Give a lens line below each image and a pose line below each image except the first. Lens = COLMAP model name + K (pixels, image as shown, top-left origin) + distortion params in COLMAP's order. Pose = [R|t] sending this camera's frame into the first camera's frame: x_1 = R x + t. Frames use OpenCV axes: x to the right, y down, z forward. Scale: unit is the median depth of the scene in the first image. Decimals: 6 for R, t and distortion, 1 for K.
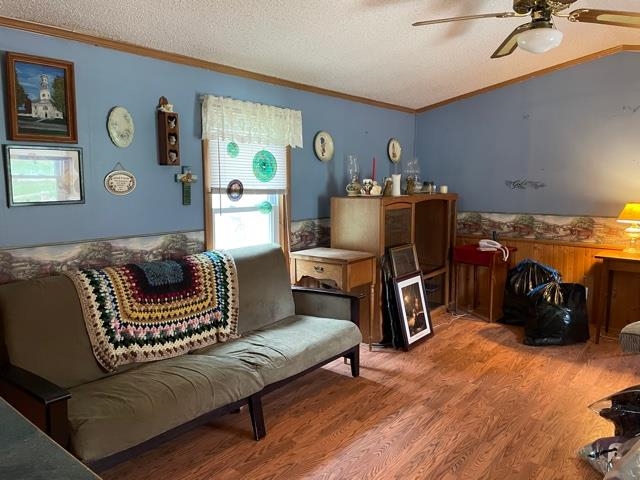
lens RADIAL K [[479.0, 0, 317.2], [0, 479.0, 241.1], [0, 0, 1]] dist [0.072674, -0.097020]
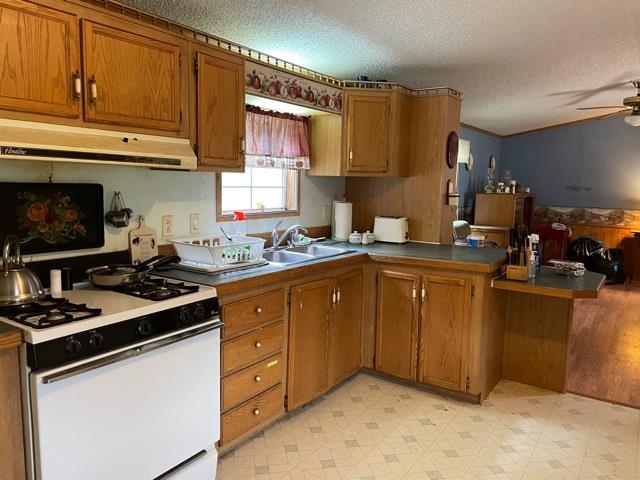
lens RADIAL K [[479.0, 0, 322.3], [0, 479.0, 238.4], [0, 0, 1]] dist [0.072674, -0.097020]
pose [[0.994179, 0.013540, 0.106887, -0.591801], [-0.013595, 0.999908, -0.000220, 0.059511], [-0.106880, -0.001234, 0.994271, -0.497519]]
